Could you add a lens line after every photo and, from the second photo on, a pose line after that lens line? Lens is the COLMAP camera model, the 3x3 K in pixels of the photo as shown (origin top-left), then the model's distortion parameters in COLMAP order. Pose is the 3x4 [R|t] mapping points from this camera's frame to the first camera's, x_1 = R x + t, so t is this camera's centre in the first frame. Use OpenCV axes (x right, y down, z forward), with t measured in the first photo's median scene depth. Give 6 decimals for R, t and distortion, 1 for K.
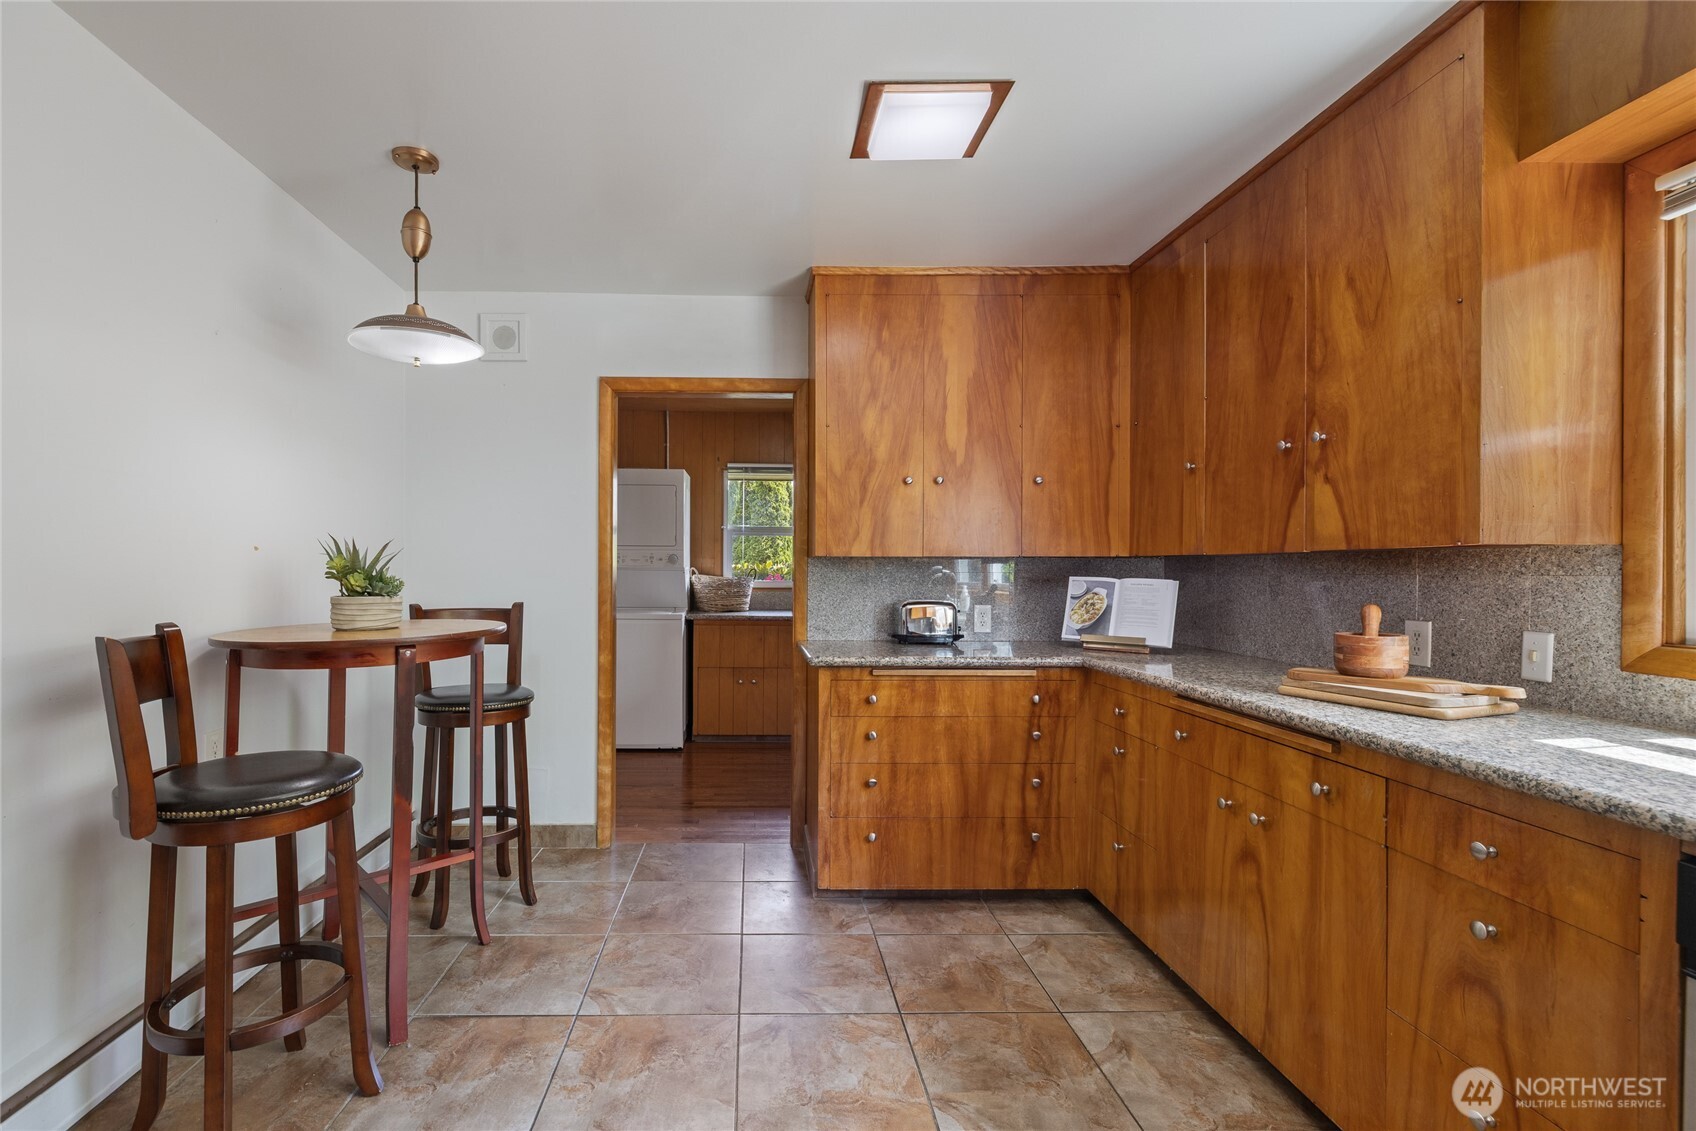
lens RADIAL K [[731.3, 0, 847.9], [0, 731.3, 574.1], [0, 0, 1]] dist [0.001997, 0.000700]
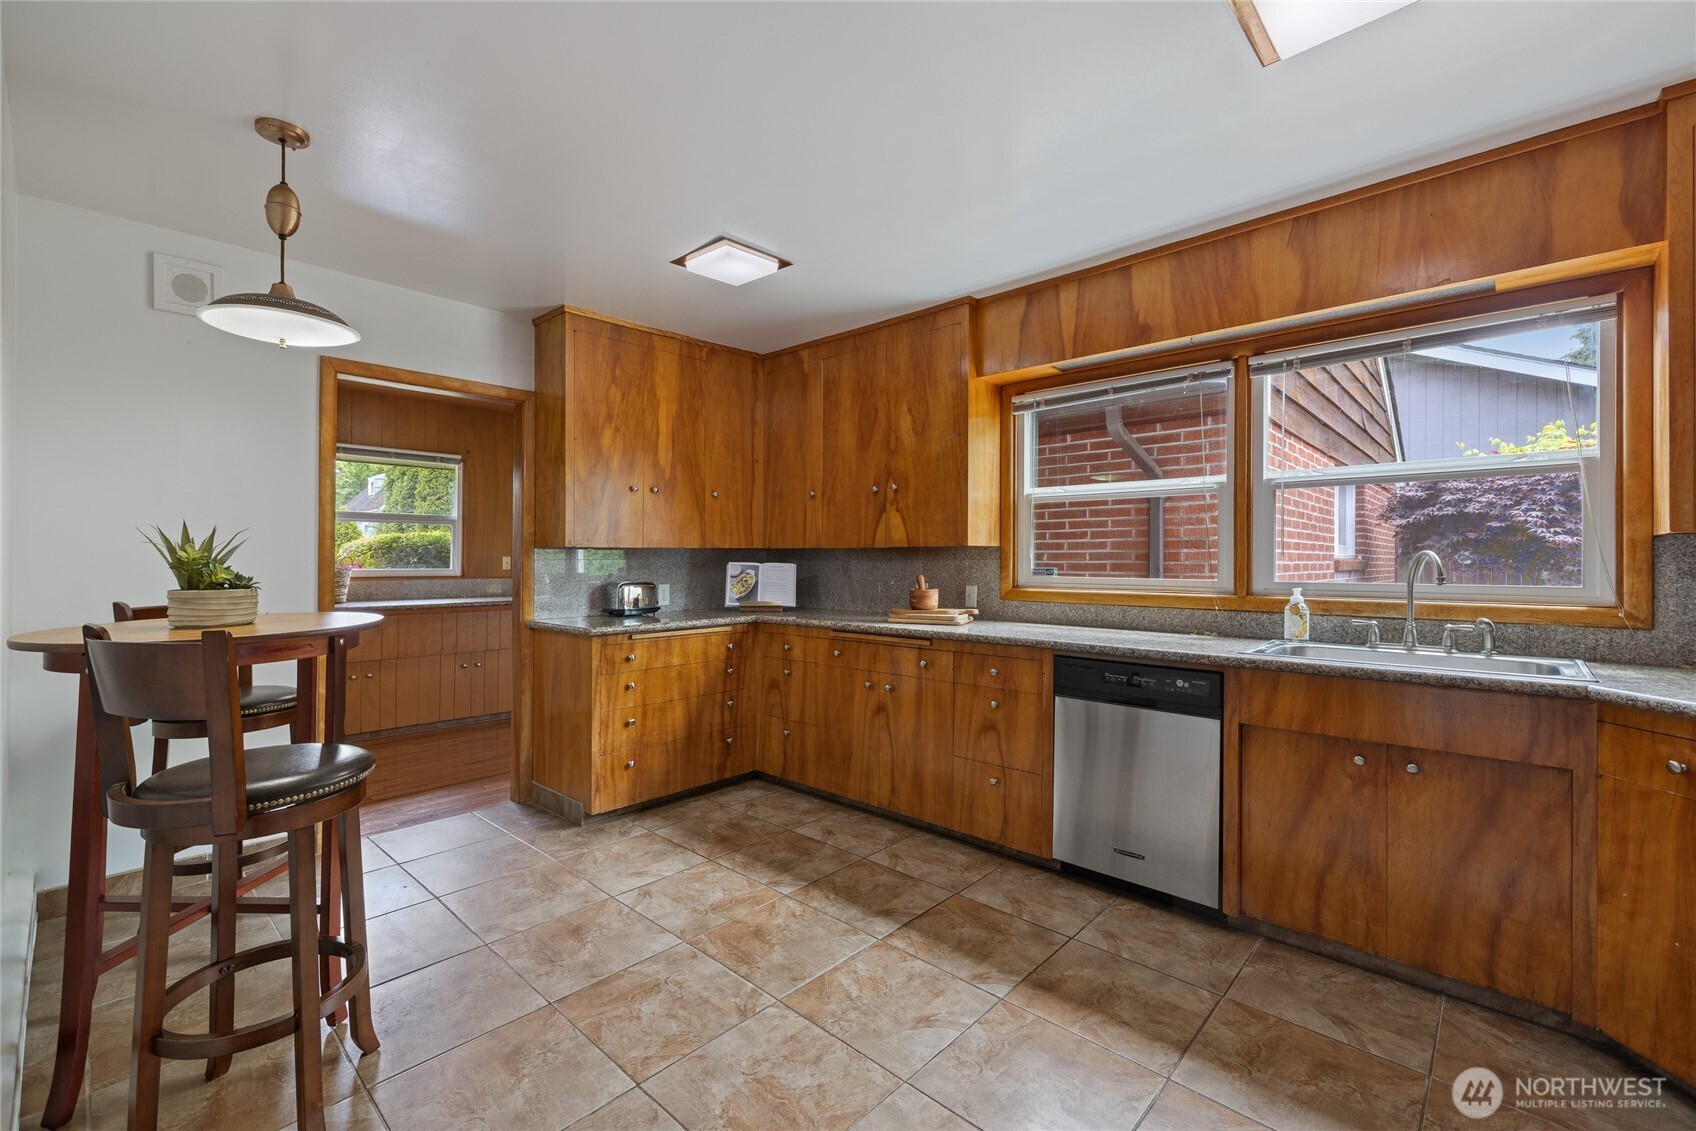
lens RADIAL K [[730.7, 0, 837.2], [0, 730.7, 565.4], [0, 0, 1]] dist [0.001031, 0.000711]
pose [[0.689173, -0.011157, 0.724511, -0.666551], [0.006209, 0.999936, 0.009492, -0.002663], [-0.724570, -0.002043, 0.689198, -0.159818]]
